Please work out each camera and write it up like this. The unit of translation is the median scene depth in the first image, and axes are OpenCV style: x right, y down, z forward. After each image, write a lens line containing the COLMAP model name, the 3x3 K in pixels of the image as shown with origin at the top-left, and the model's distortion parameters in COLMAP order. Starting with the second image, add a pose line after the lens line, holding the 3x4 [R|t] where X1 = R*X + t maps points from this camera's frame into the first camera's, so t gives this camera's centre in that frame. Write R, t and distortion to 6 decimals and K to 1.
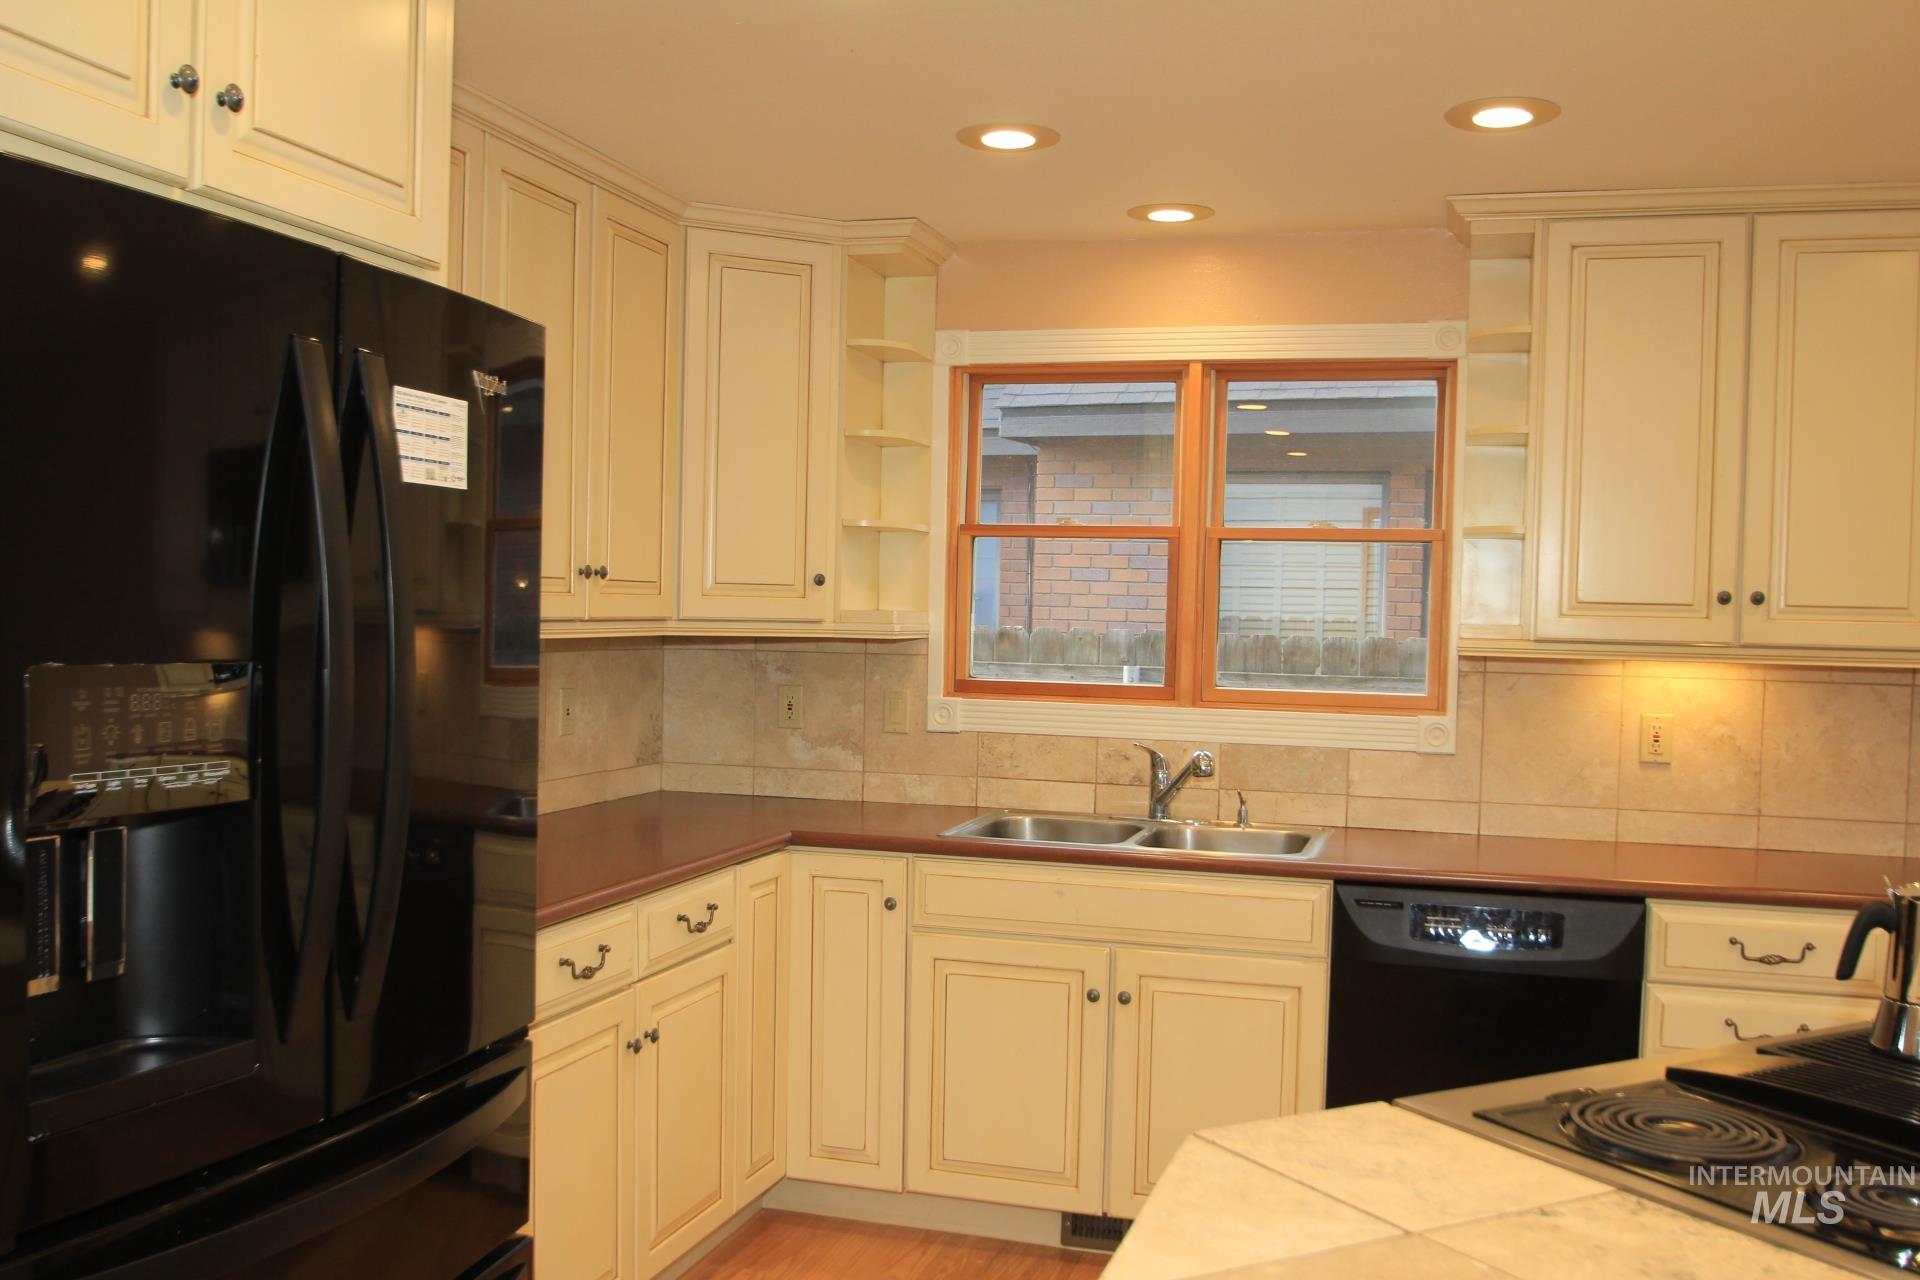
lens RADIAL K [[1750.9, 0, 945.0], [0, 1750.9, 687.4], [0, 0, 1]] dist [-0.061173, 0.000000]
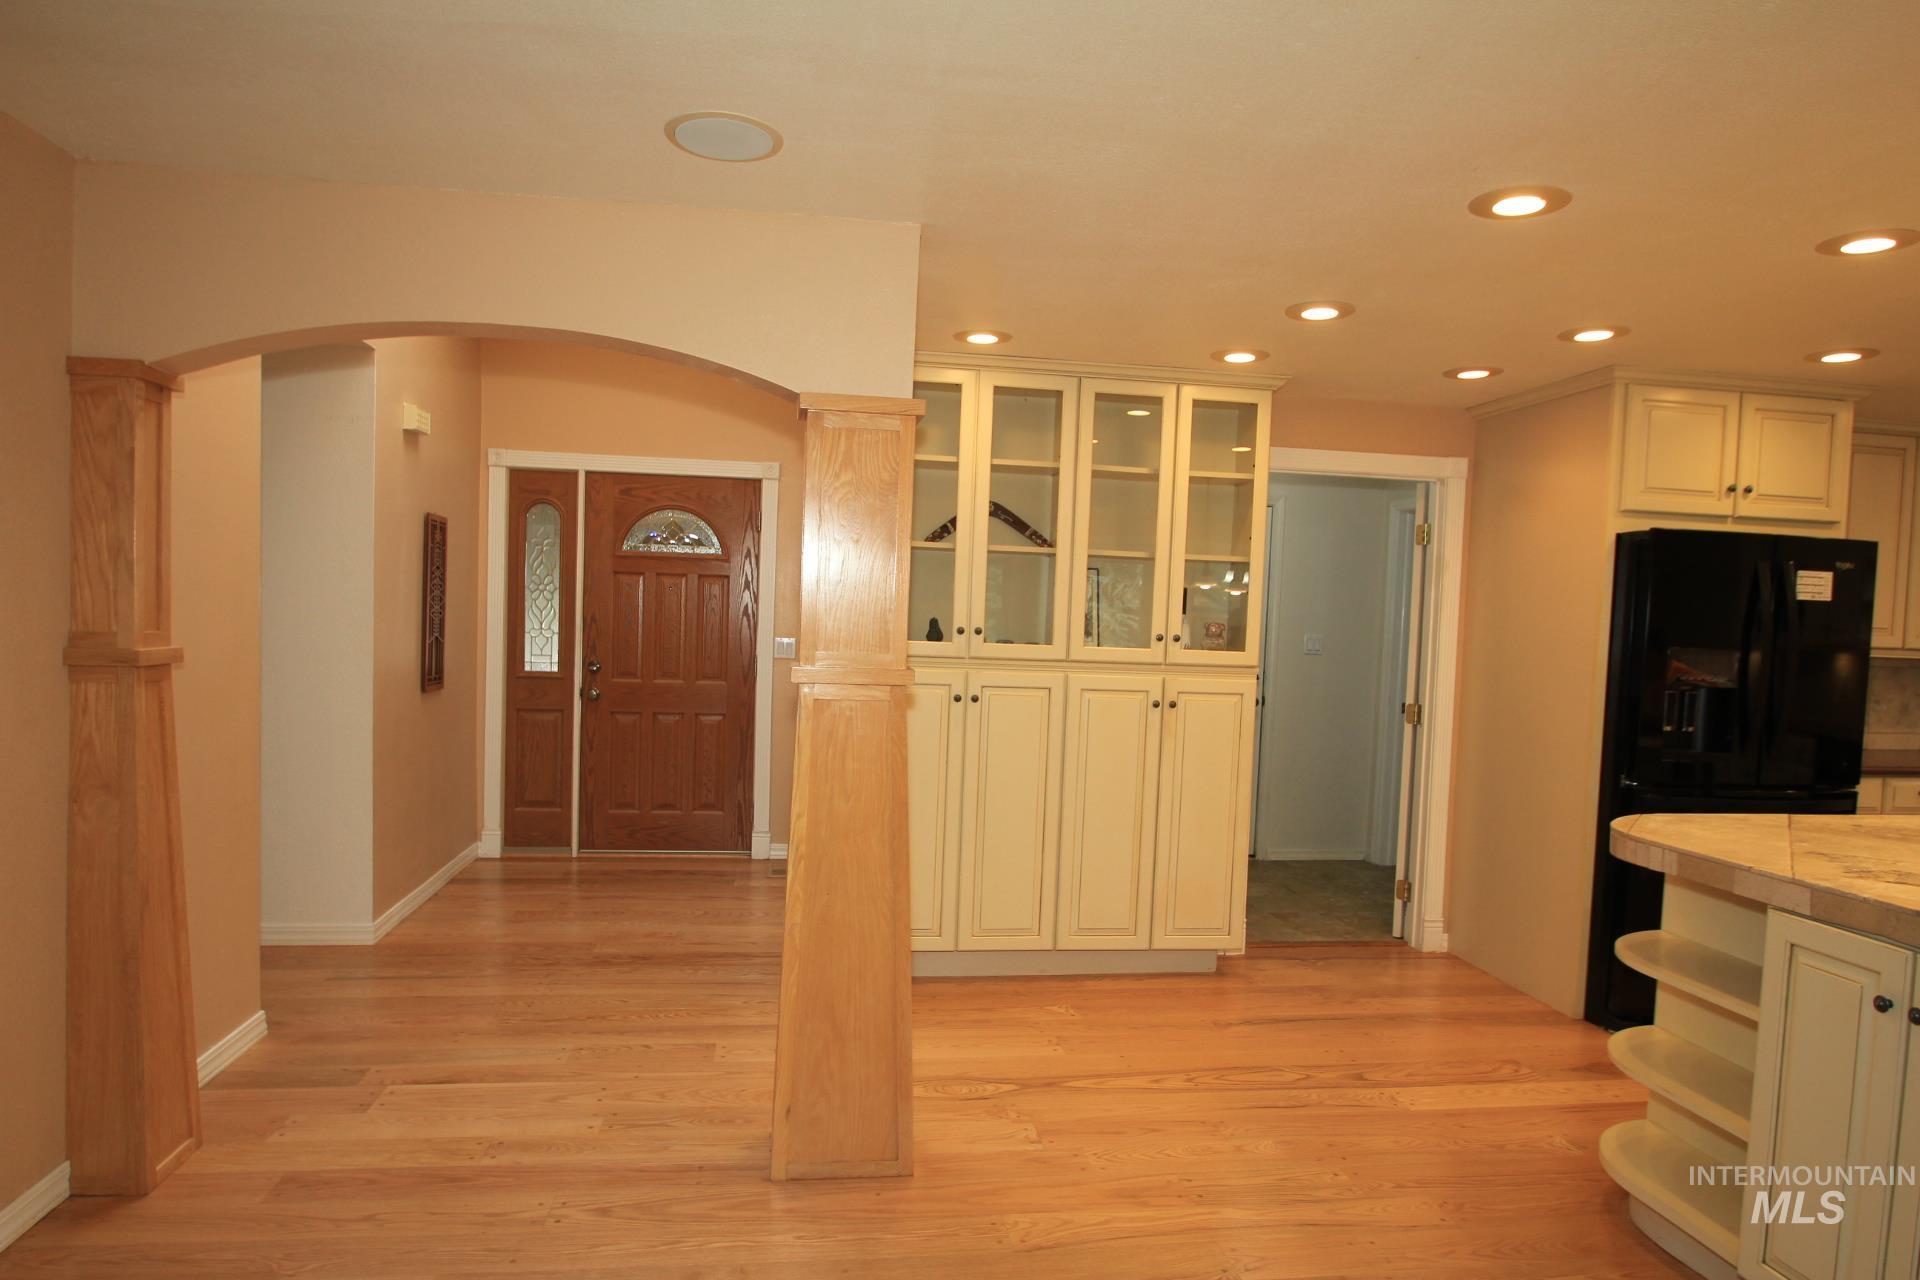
lens RADIAL K [[1106.8, 0, 937.4], [0, 1106.8, 669.4], [0, 0, 1]] dist [-0.023275, -0.002081]
pose [[0.416509, 0.038578, -0.908313, 0.409868], [-0.064700, 0.997824, 0.012712, 0.043430], [0.906827, 0.053473, 0.418098, -0.619399]]
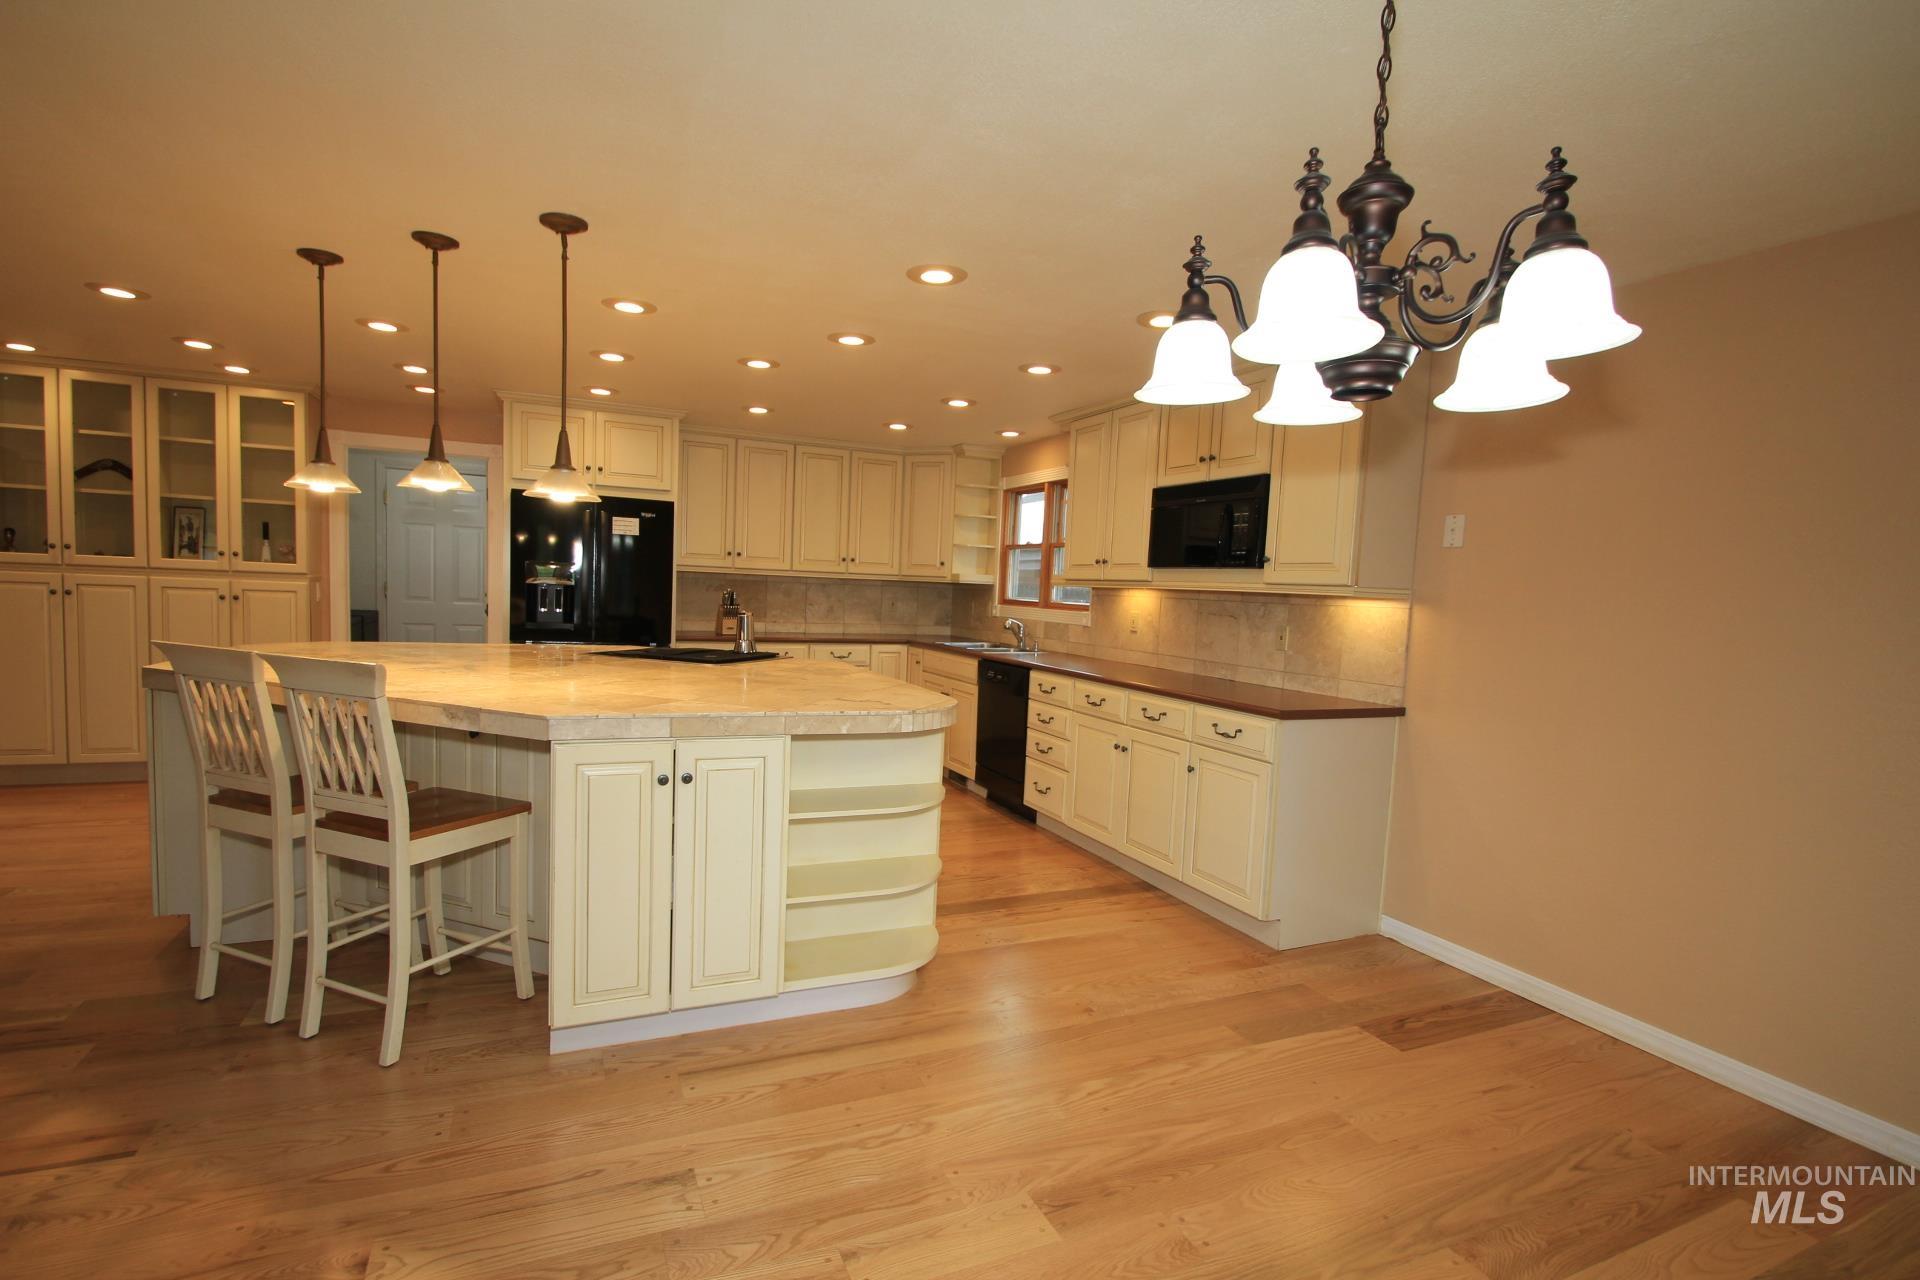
lens RADIAL K [[892.6, 0, 941.2], [0, 892.6, 660.4], [0, 0, 1]] dist [0.008280, -0.013820]
pose [[0.650518, 0.067642, -0.756472, 1.201320], [-0.061833, 0.997436, 0.036016, 0.056429], [0.756969, 0.023346, 0.653033, -0.041938]]
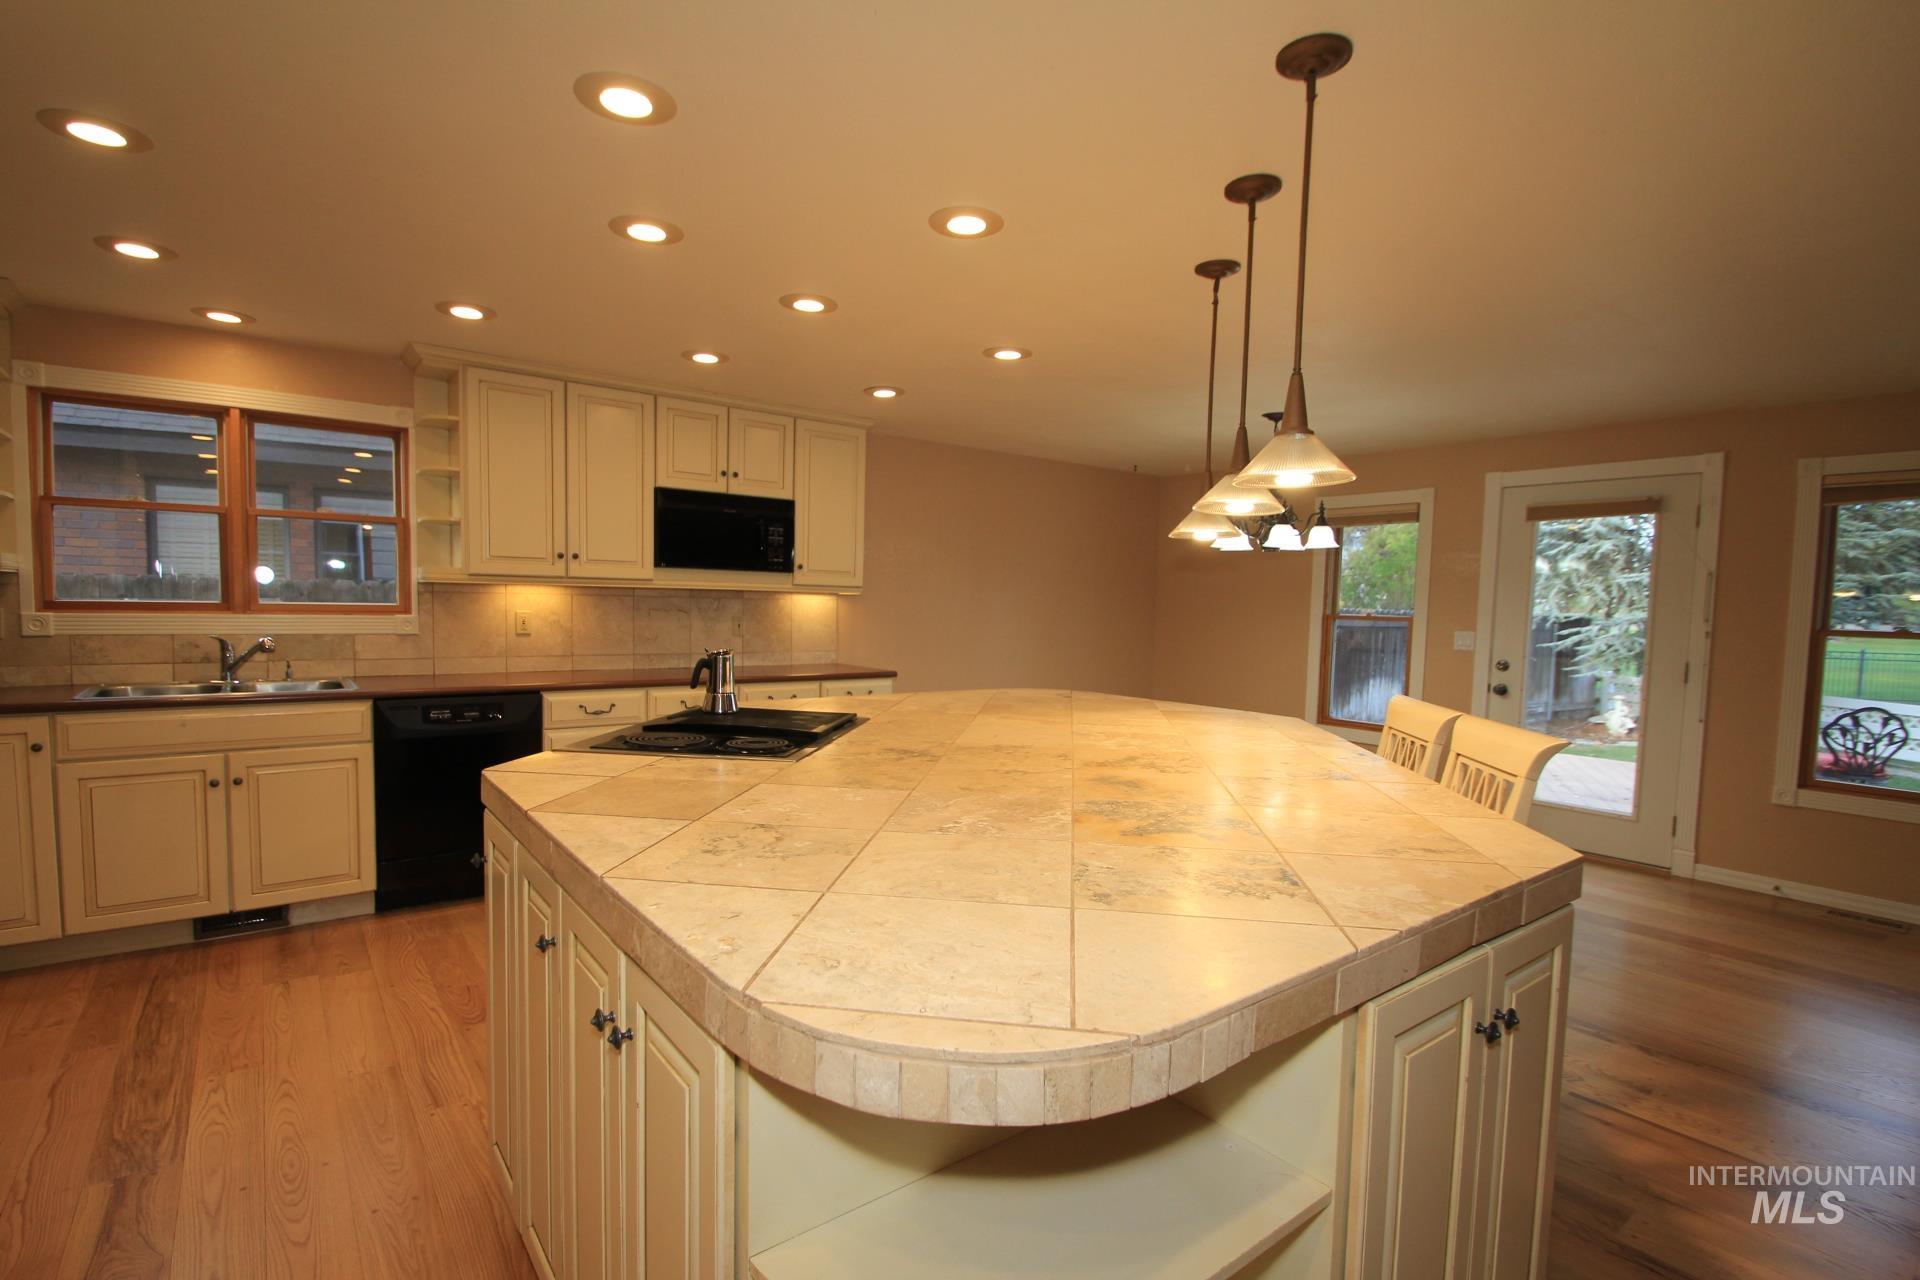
lens RADIAL K [[892.6, 0, 940.8], [0, 892.6, 659.1], [0, 0, 1]] dist [0.008280, -0.013820]
pose [[0.589302, -0.062502, 0.805492, -0.174197], [0.027534, 0.997978, 0.057294, 0.025802], [-0.807444, -0.011585, 0.589831, -0.062242]]
